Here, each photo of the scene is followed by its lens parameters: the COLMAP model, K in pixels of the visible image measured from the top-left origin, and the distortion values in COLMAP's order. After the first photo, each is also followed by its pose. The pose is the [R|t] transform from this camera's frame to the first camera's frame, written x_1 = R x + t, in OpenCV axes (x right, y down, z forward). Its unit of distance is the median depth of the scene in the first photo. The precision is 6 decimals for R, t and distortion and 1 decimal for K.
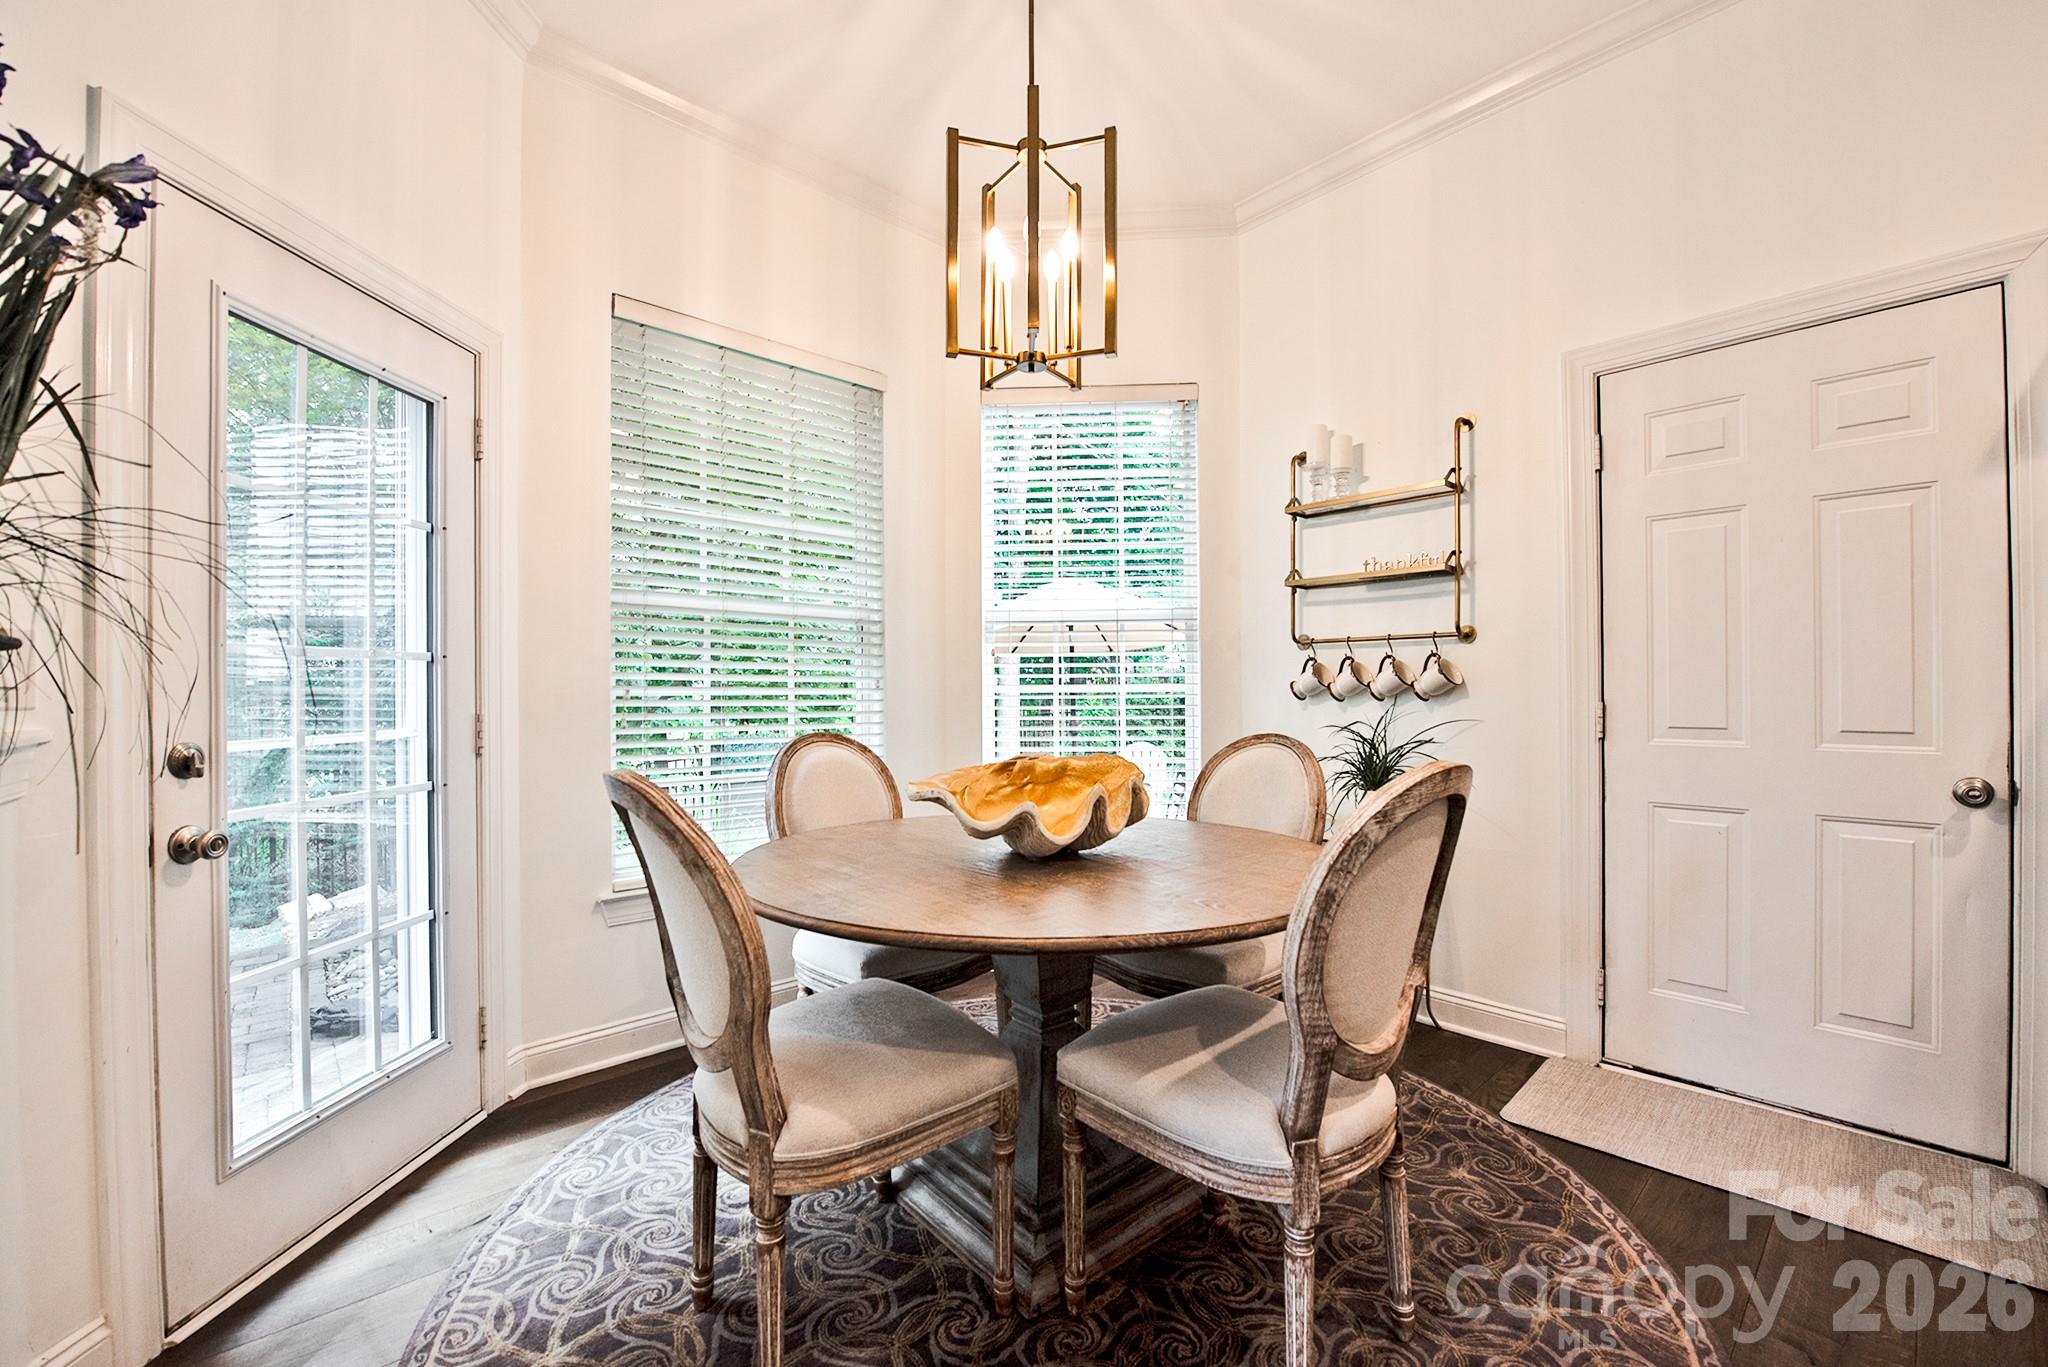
lens RADIAL K [[828.1, 0, 1009.9], [0, 828.1, 696.7], [0, 0, 1]] dist [-0.011323, -0.000968]
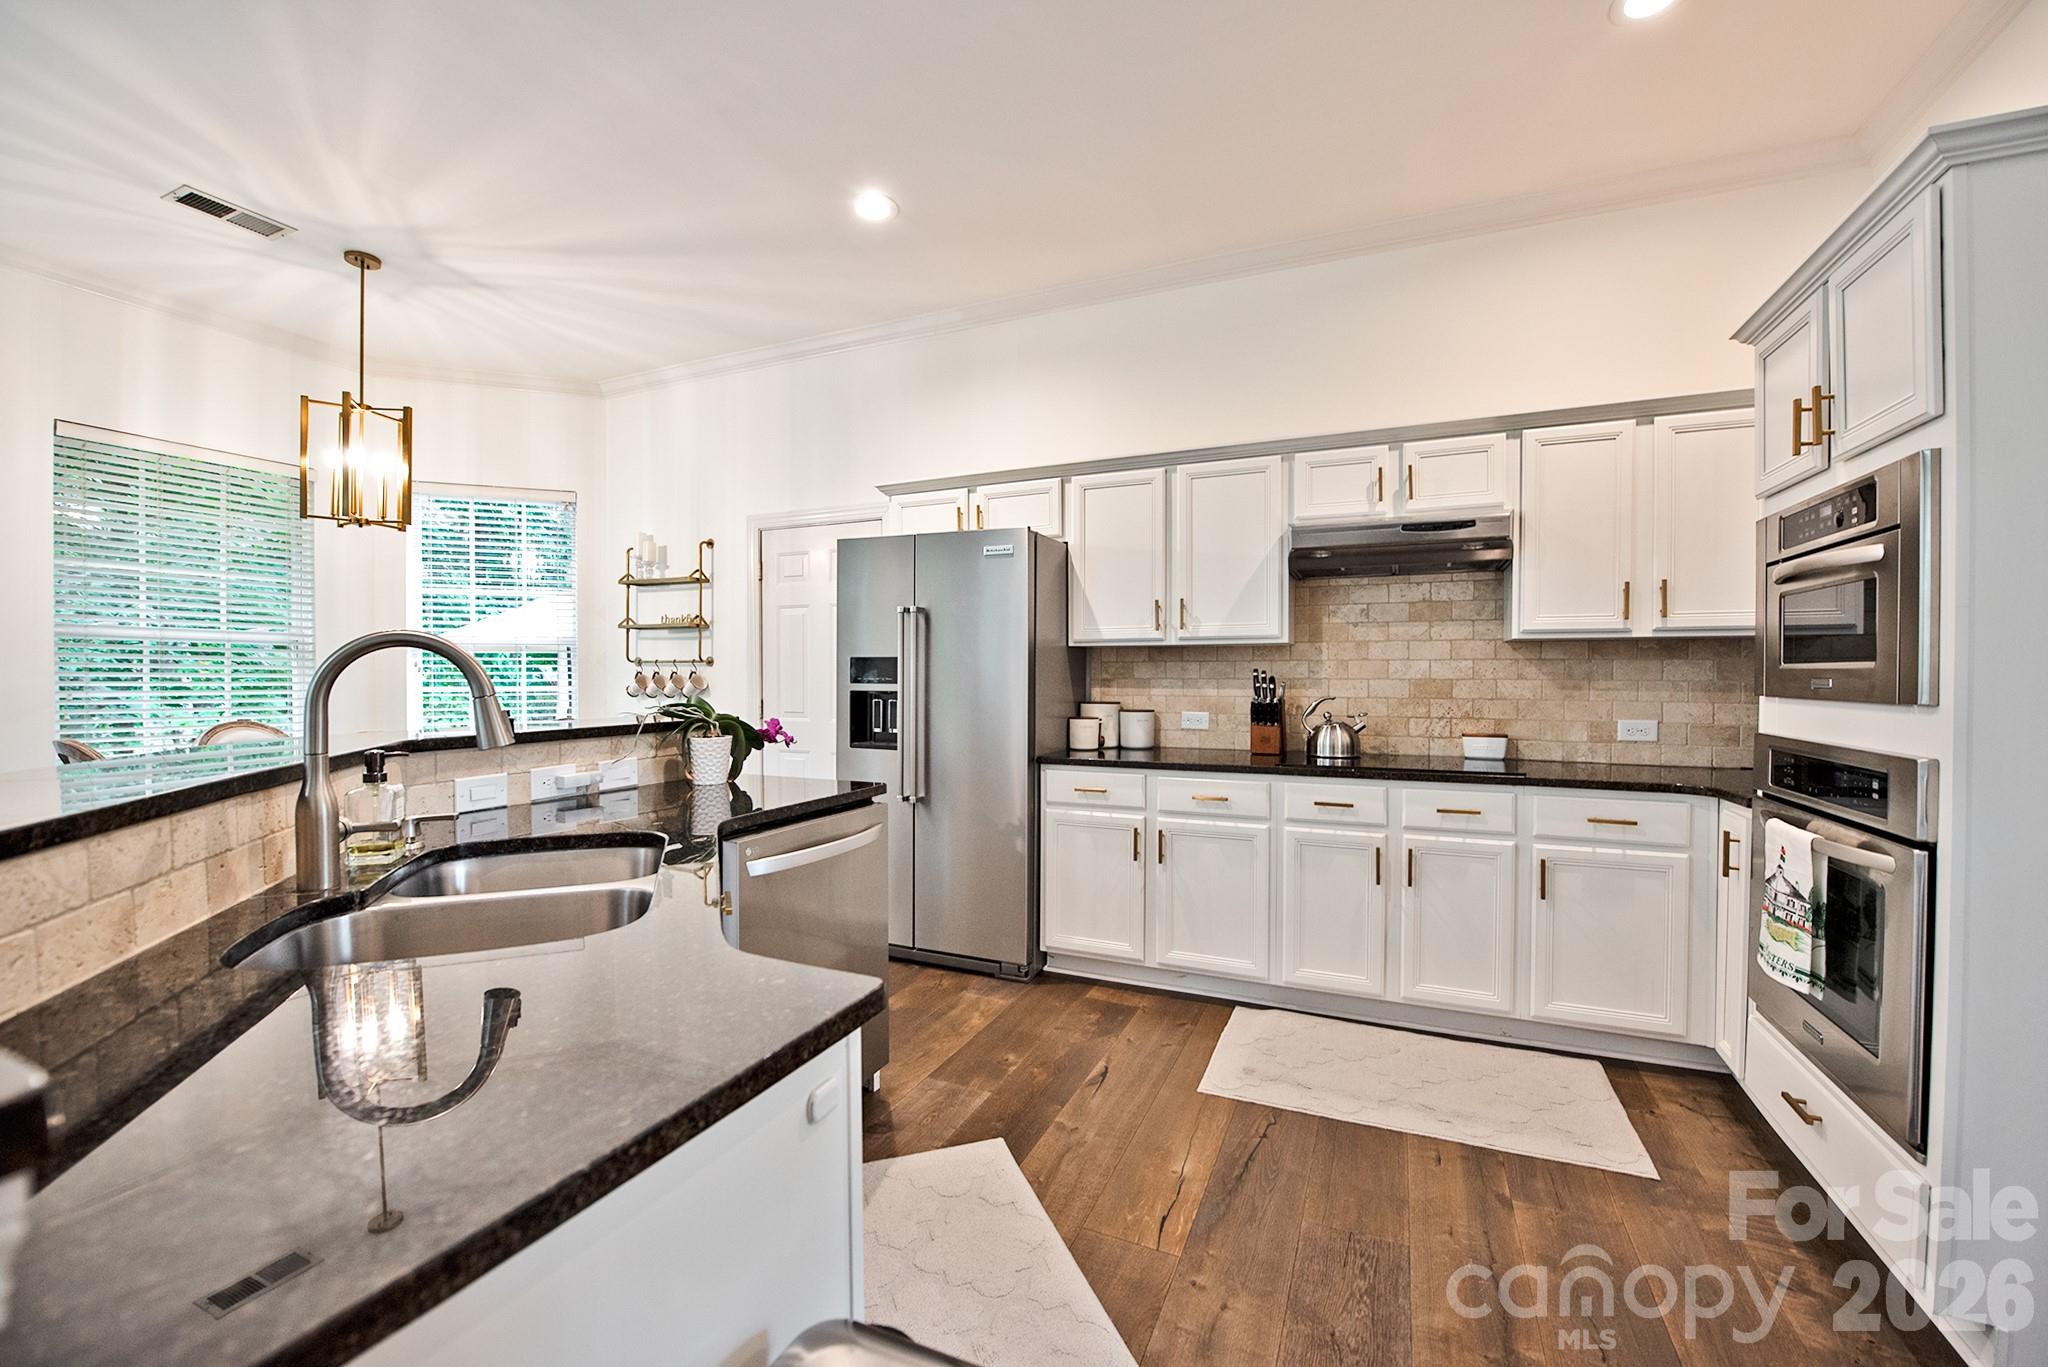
lens RADIAL K [[828.1, 0, 1038.5], [0, 828.1, 692.8], [0, 0, 1]] dist [-0.011323, -0.000968]
pose [[0.908155, -0.001620, 0.418631, 0.432874], [-0.003600, 0.999925, 0.011679, -0.029054], [-0.418618, -0.012113, 0.908081, -0.904532]]
